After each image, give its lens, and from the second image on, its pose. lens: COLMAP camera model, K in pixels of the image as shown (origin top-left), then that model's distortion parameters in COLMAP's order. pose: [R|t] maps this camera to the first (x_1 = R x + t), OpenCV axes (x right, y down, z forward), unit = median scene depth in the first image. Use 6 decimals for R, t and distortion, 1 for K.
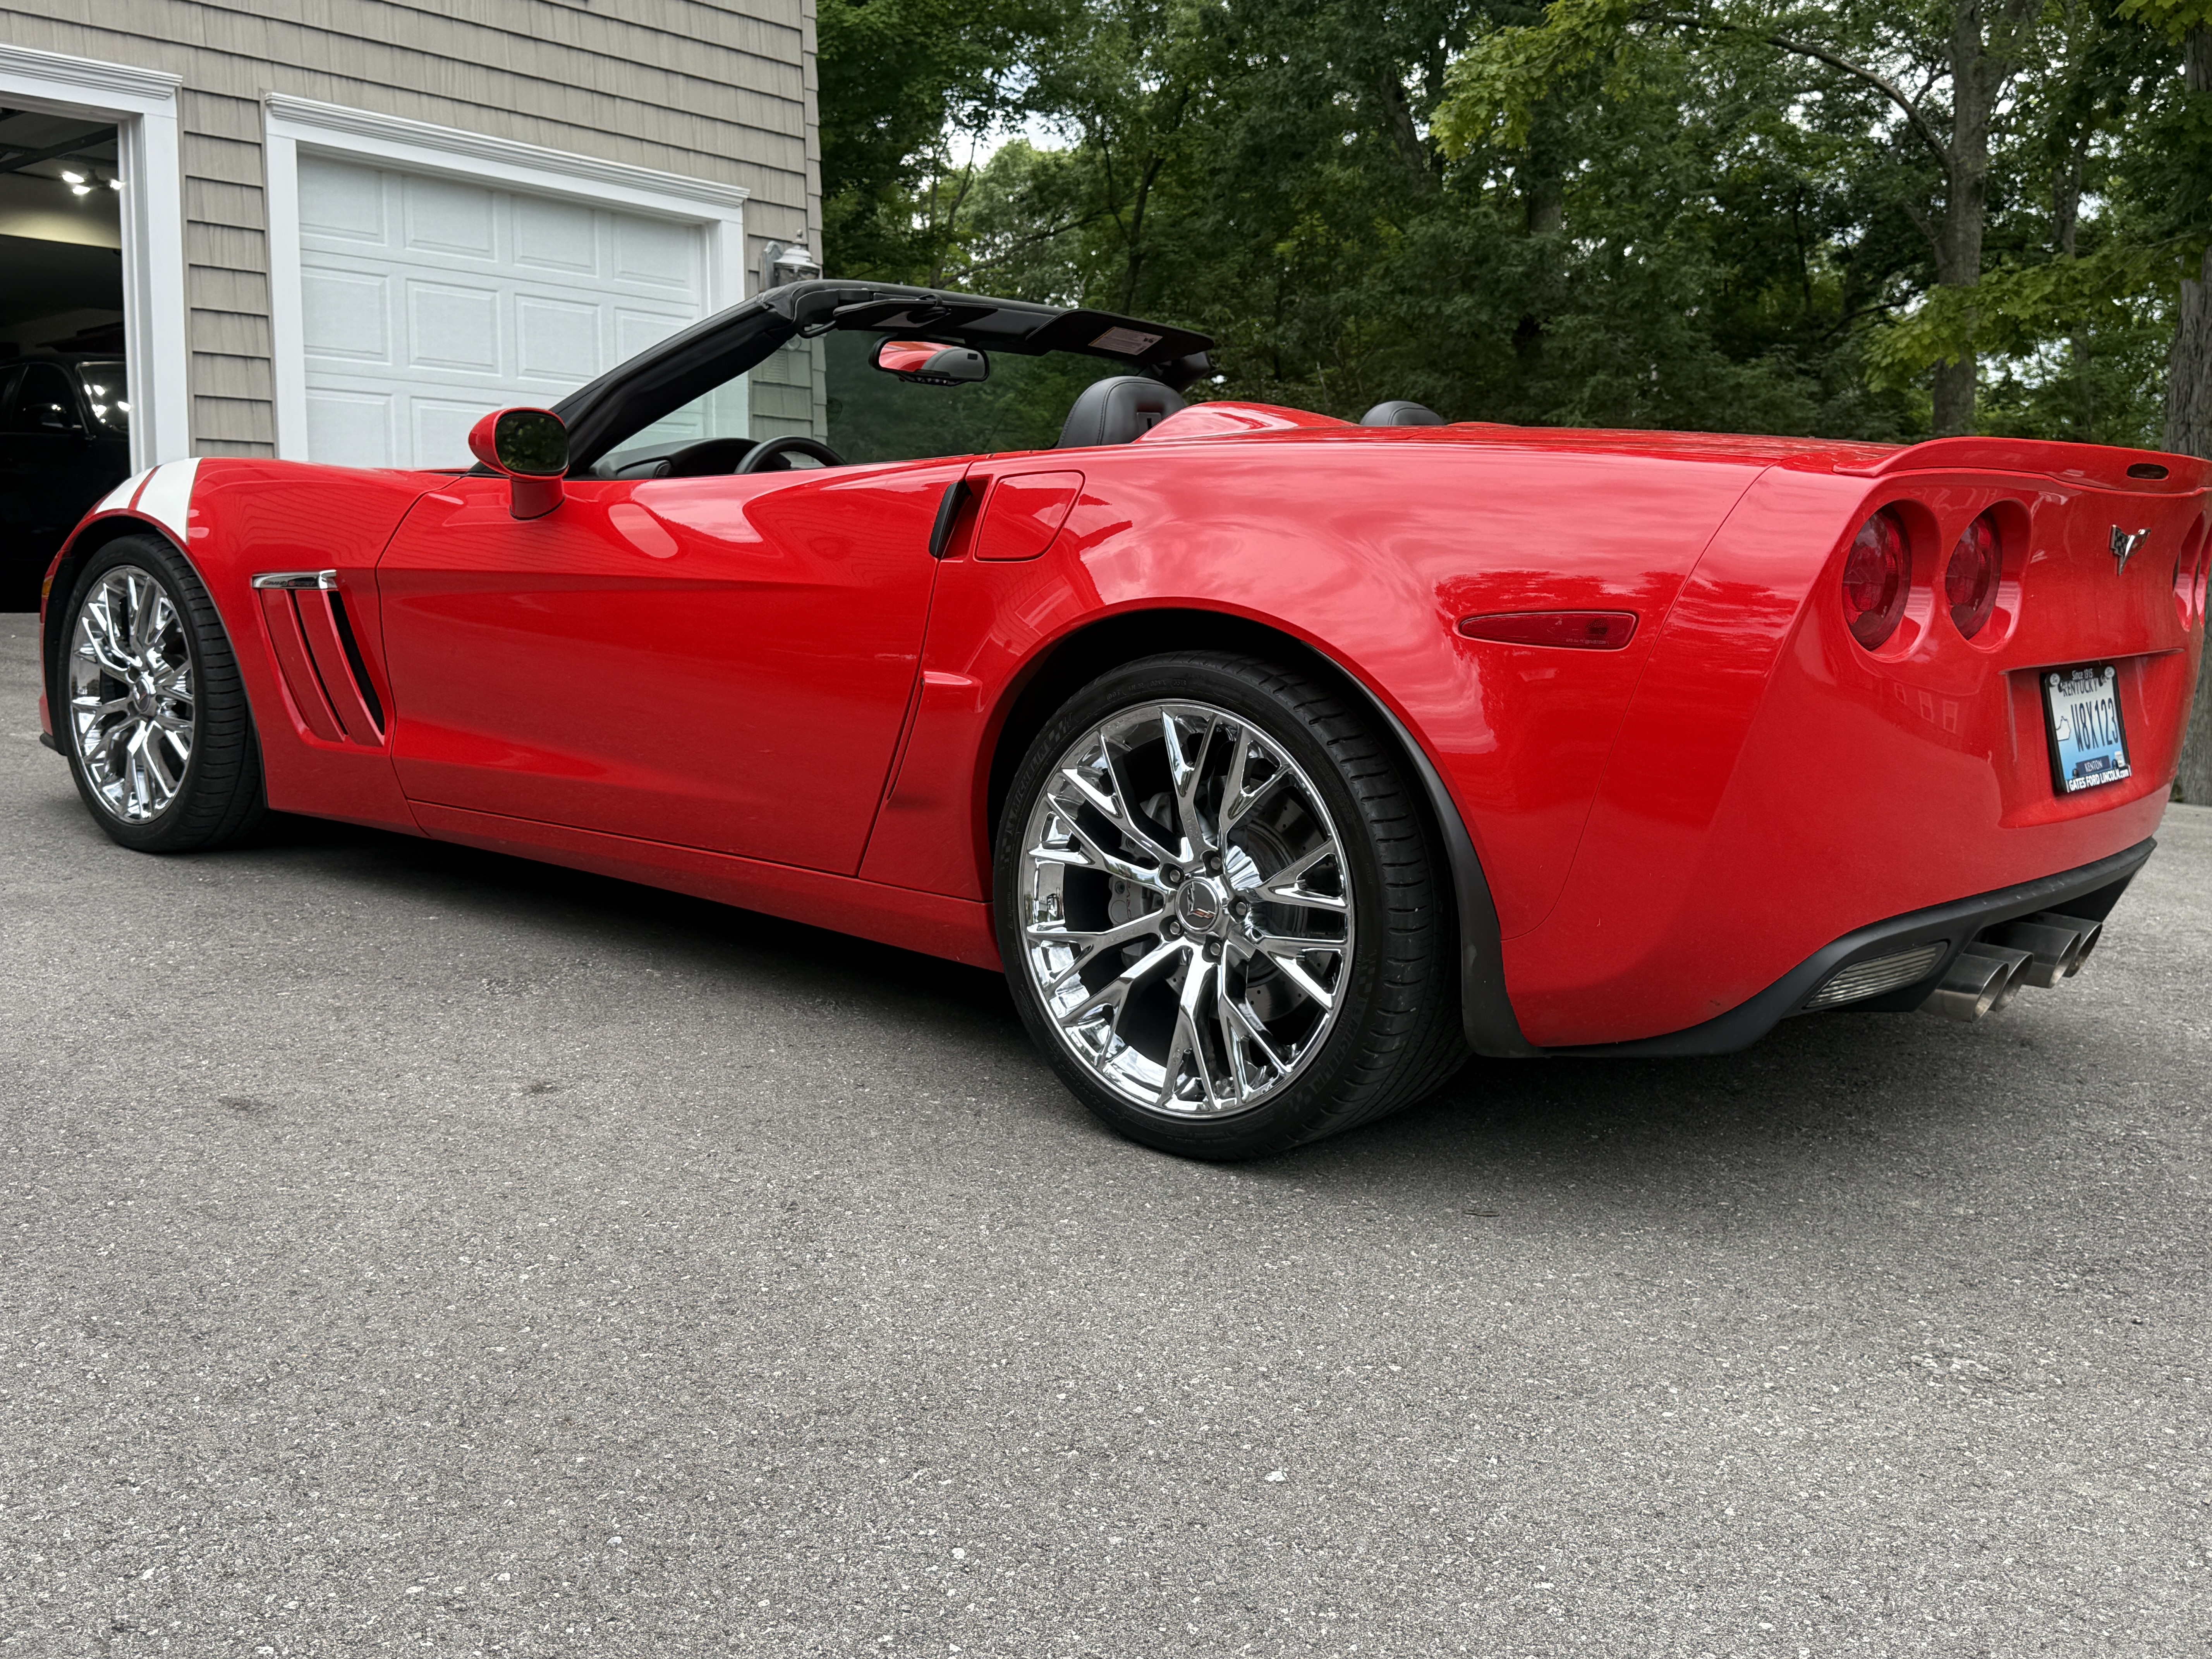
lens RADIAL K [[2163.0, 0, 1150.1], [0, 2163.0, 826.8], [0, 0, 1]] dist [0.014728, -0.008531]
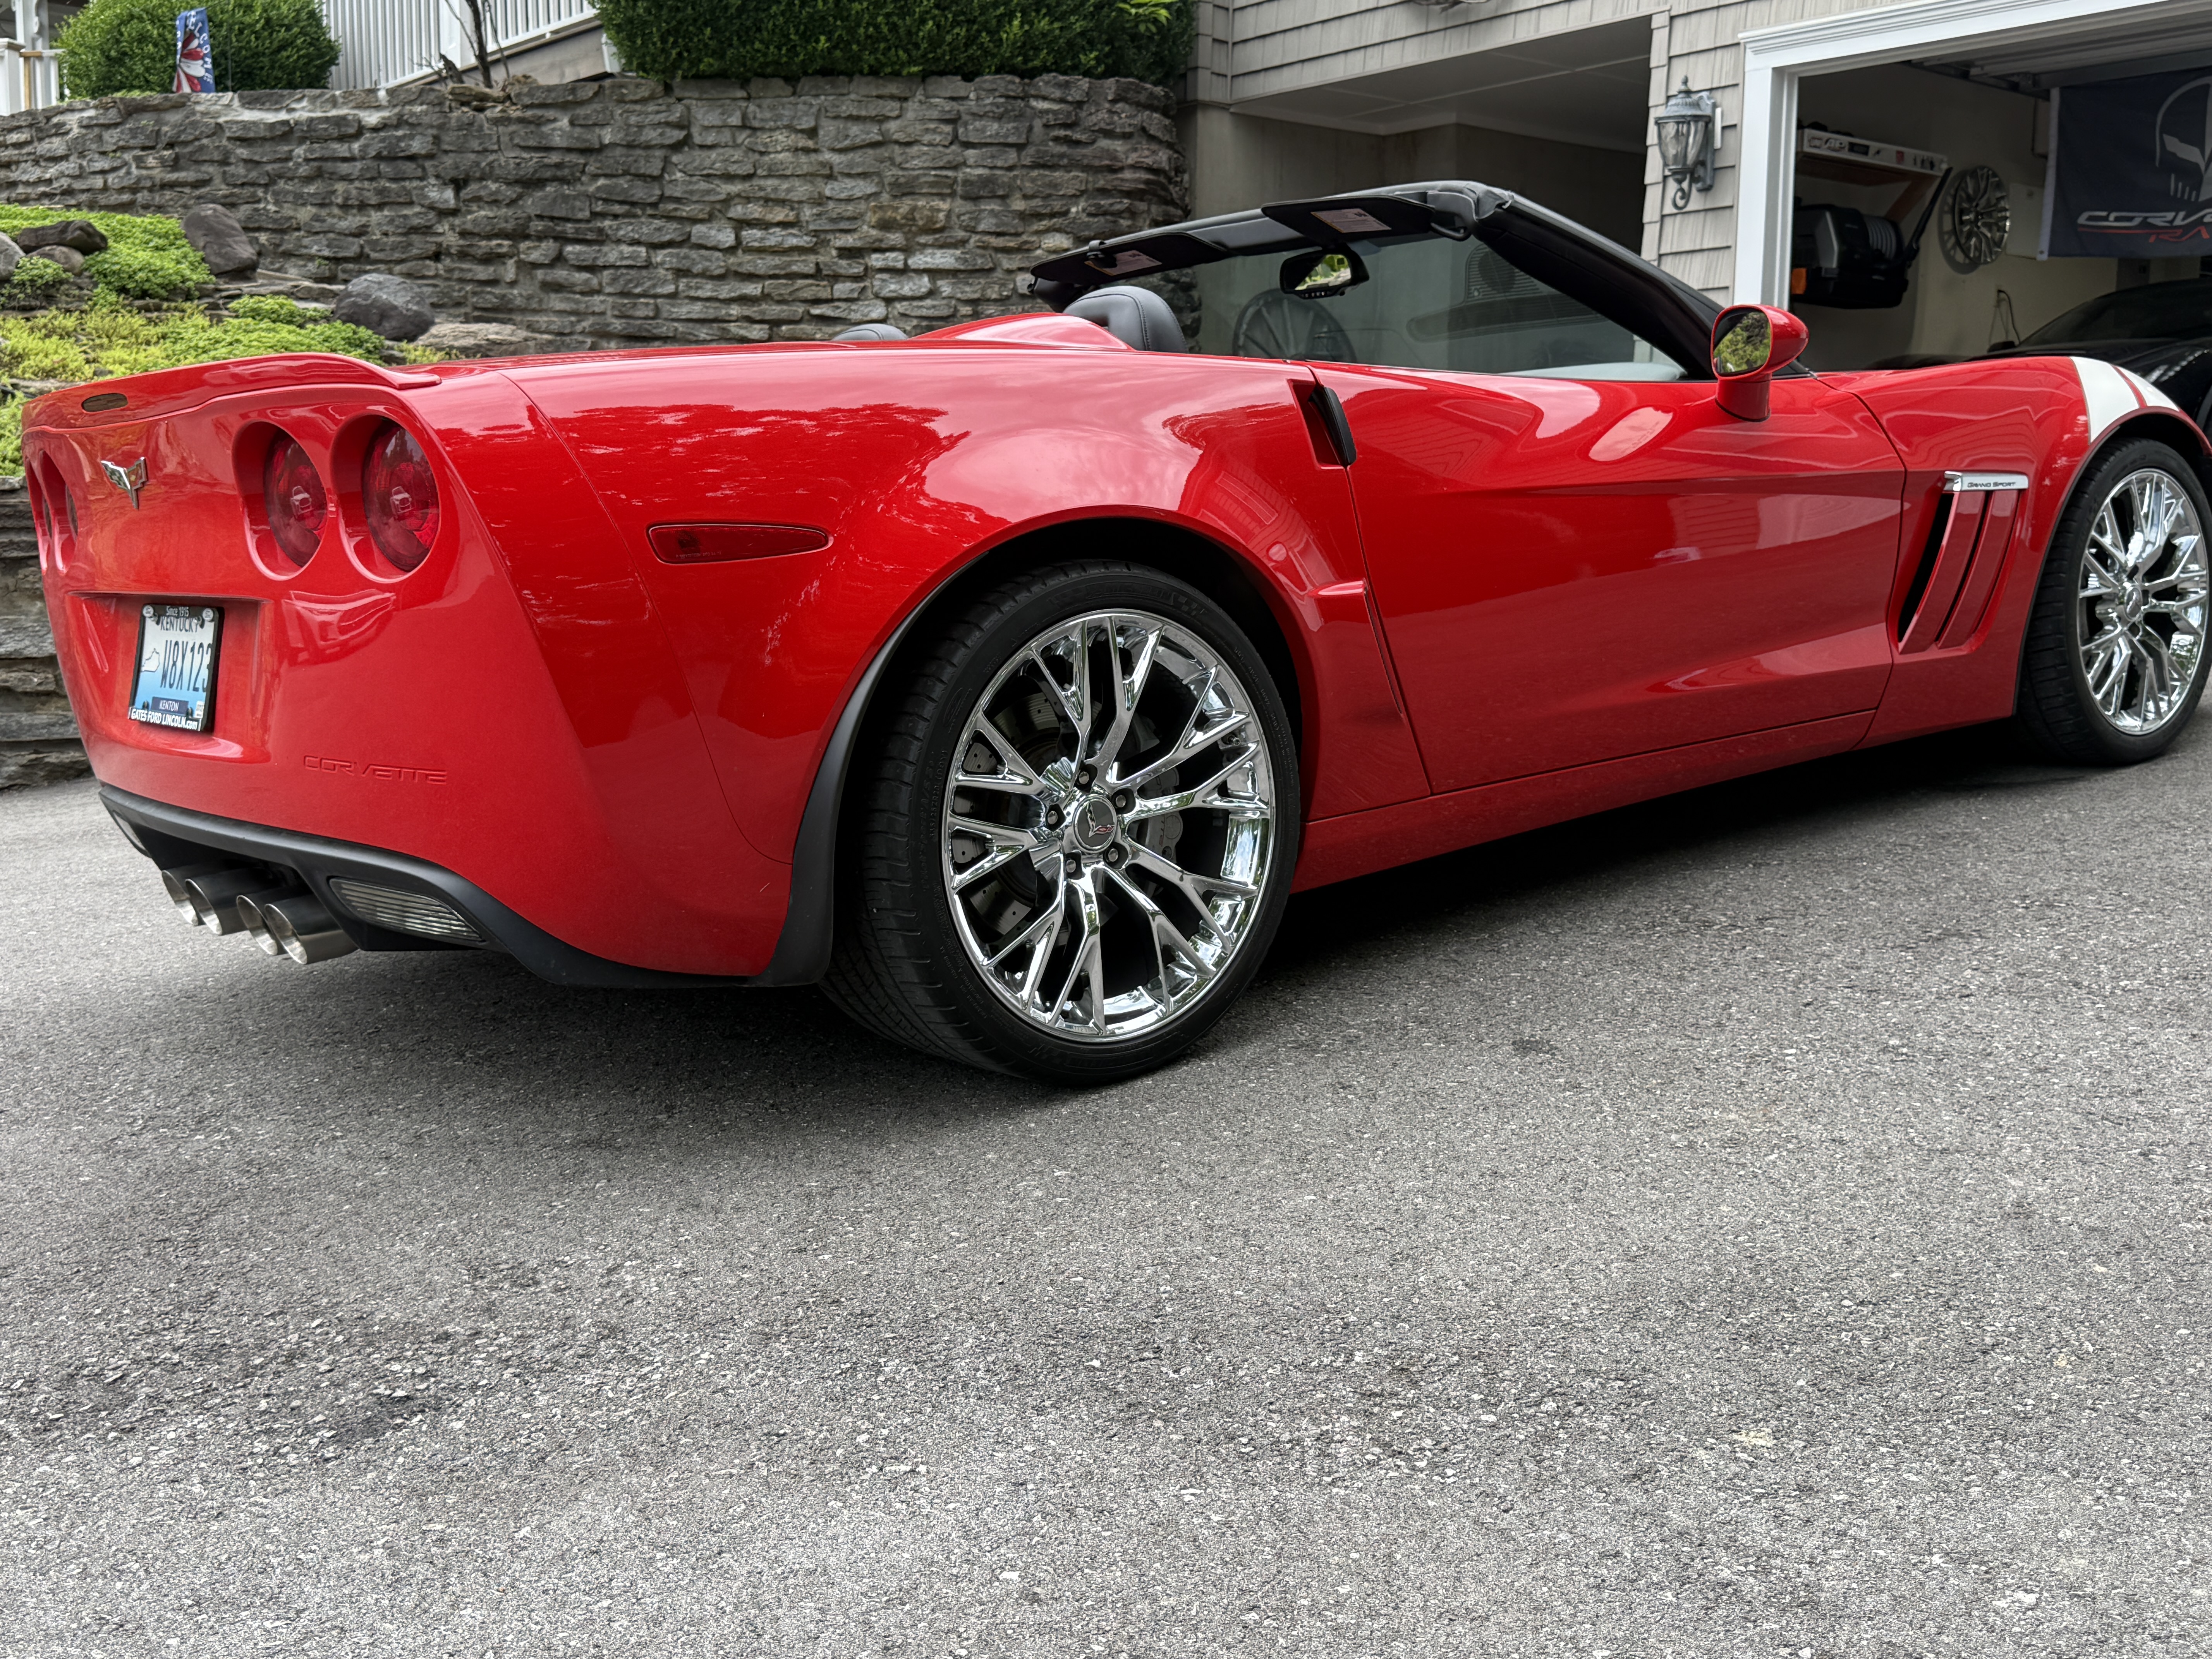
lens RADIAL K [[2163.0, 0, 1150.1], [0, 2163.0, 826.8], [0, 0, 1]] dist [0.014728, -0.008531]
pose [[-0.135575, 0.146423, -0.979888, 1.294353], [-0.095218, 0.982515, 0.159990, -0.166866], [0.986181, 0.114994, -0.119263, 1.509047]]
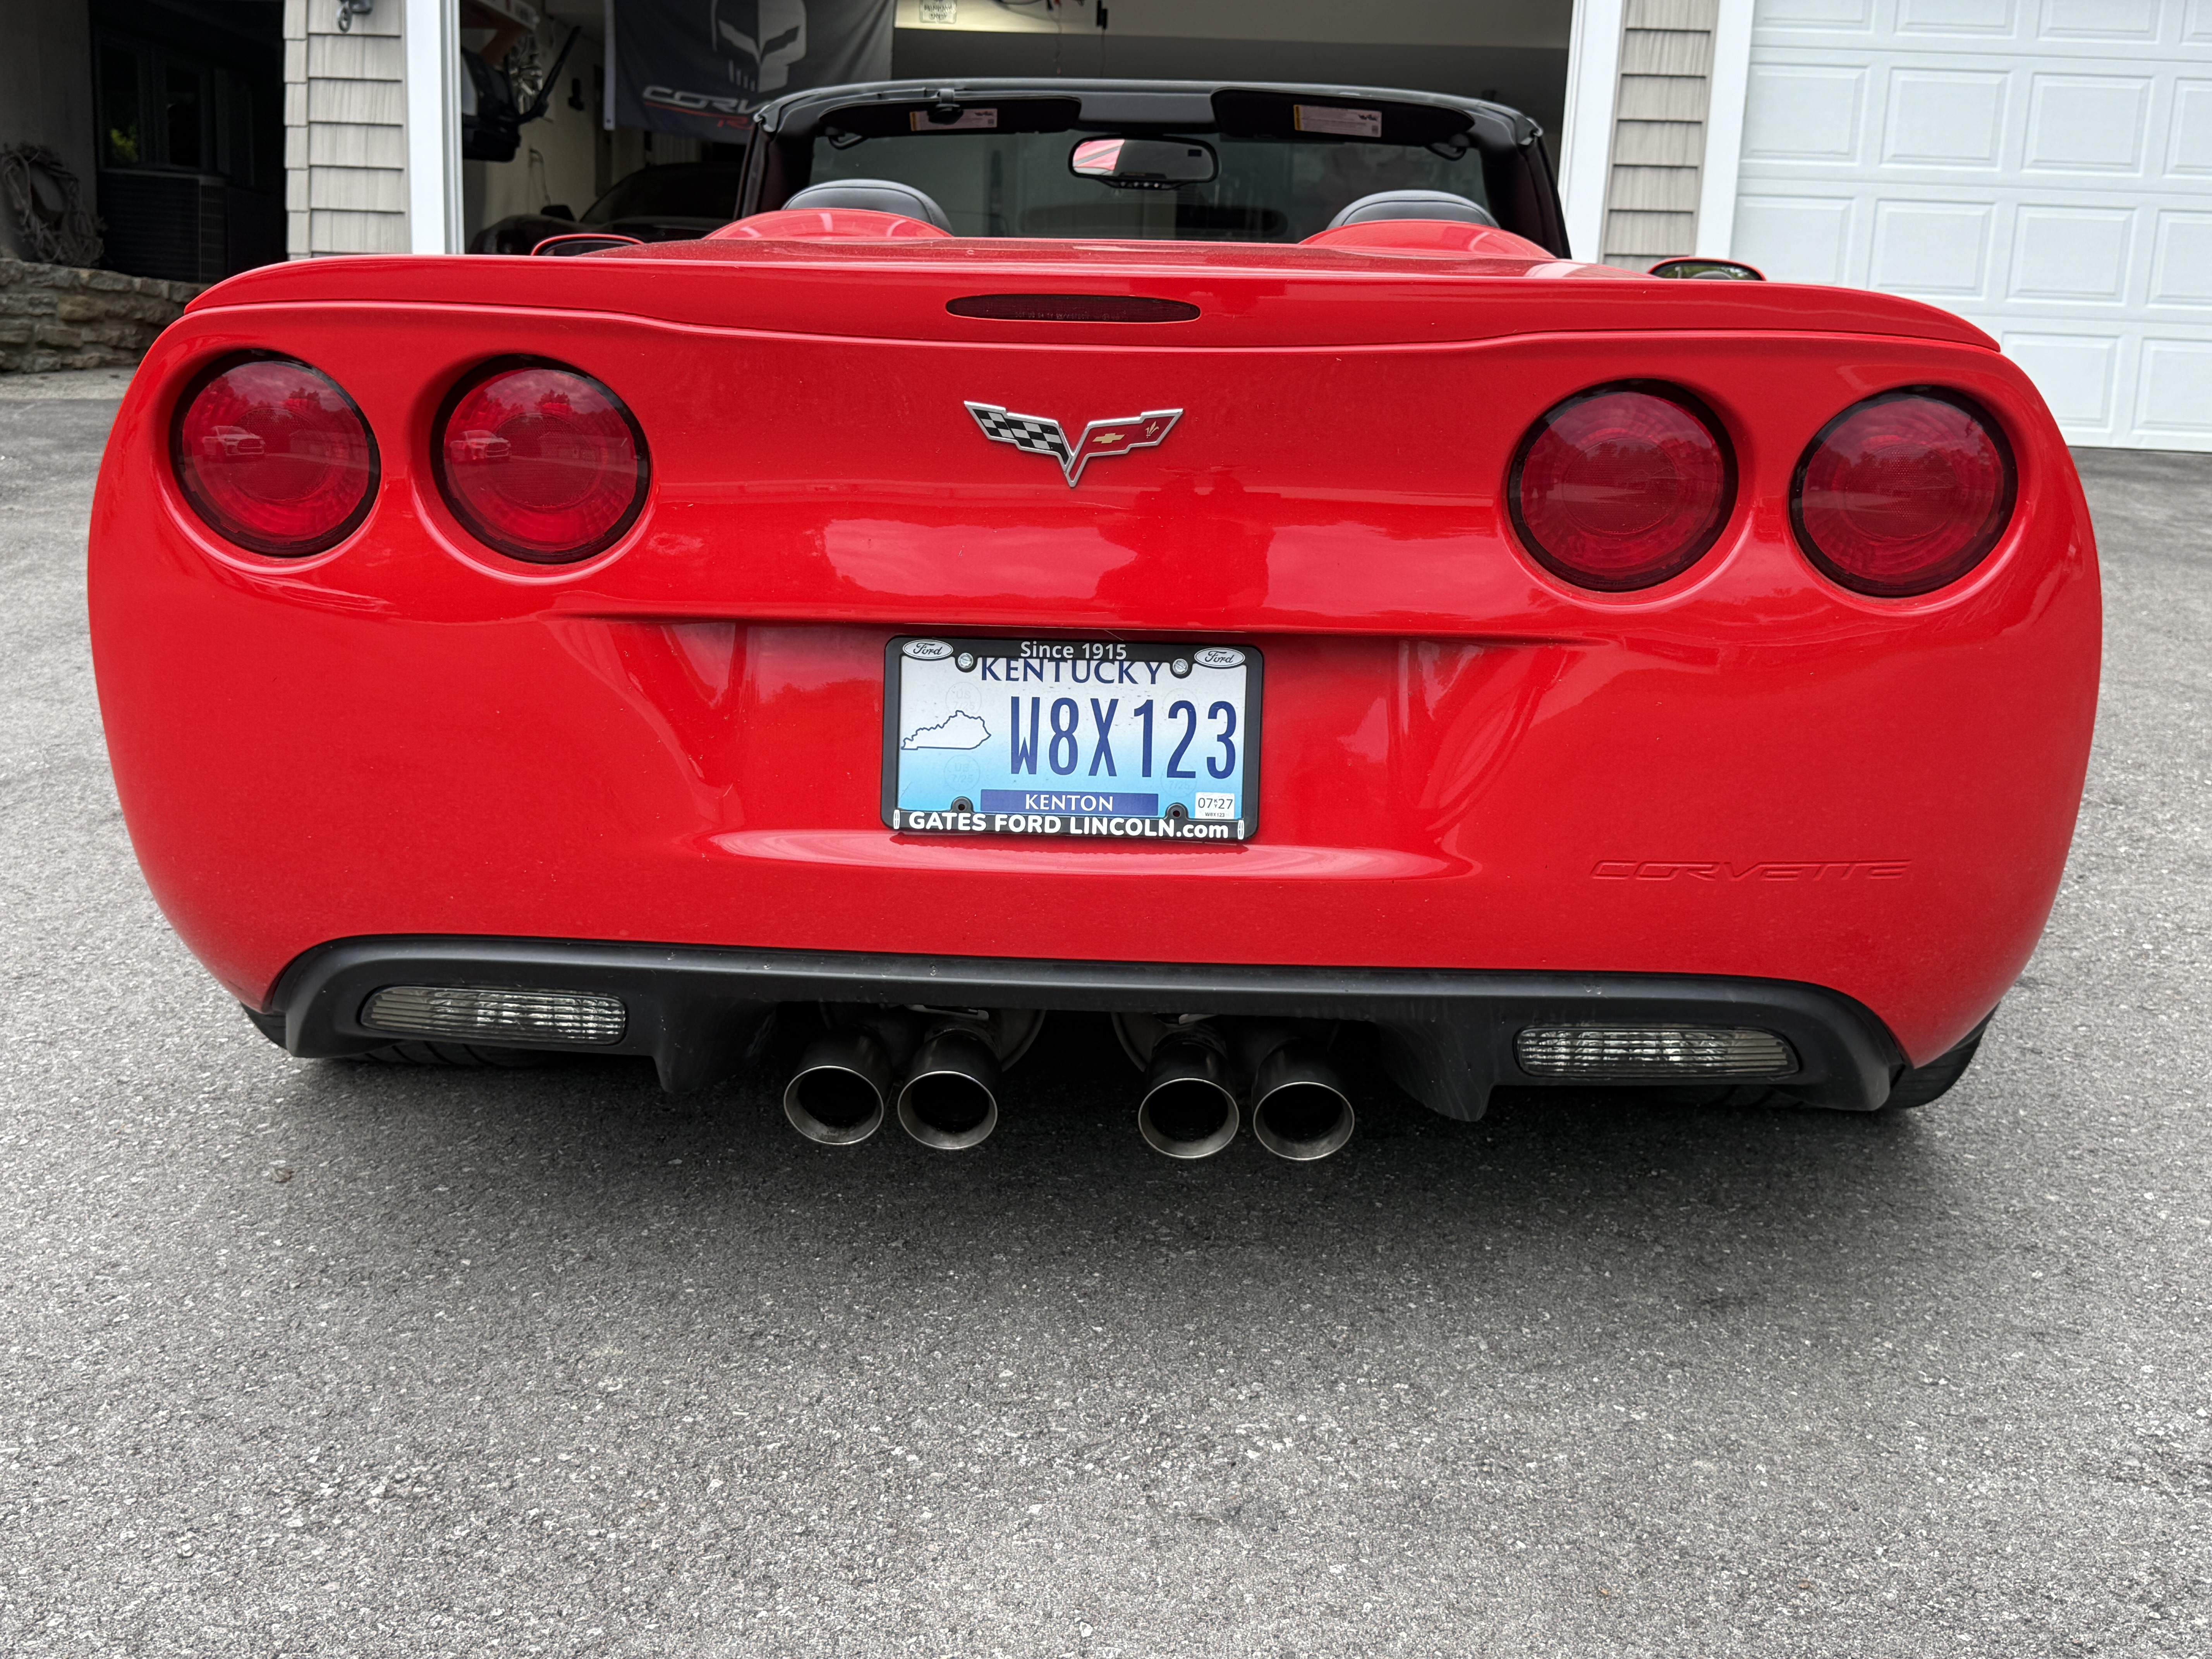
lens RADIAL K [[2191.6, 0, 1106.0], [0, 2191.6, 829.5], [0, 0, 1]] dist [0.174726, -0.408947]
pose [[0.623287, 0.177823, -0.761506, 0.872536], [-0.116718, 0.984049, 0.134257, -0.098482], [0.773233, 0.005201, 0.634100, 0.595023]]
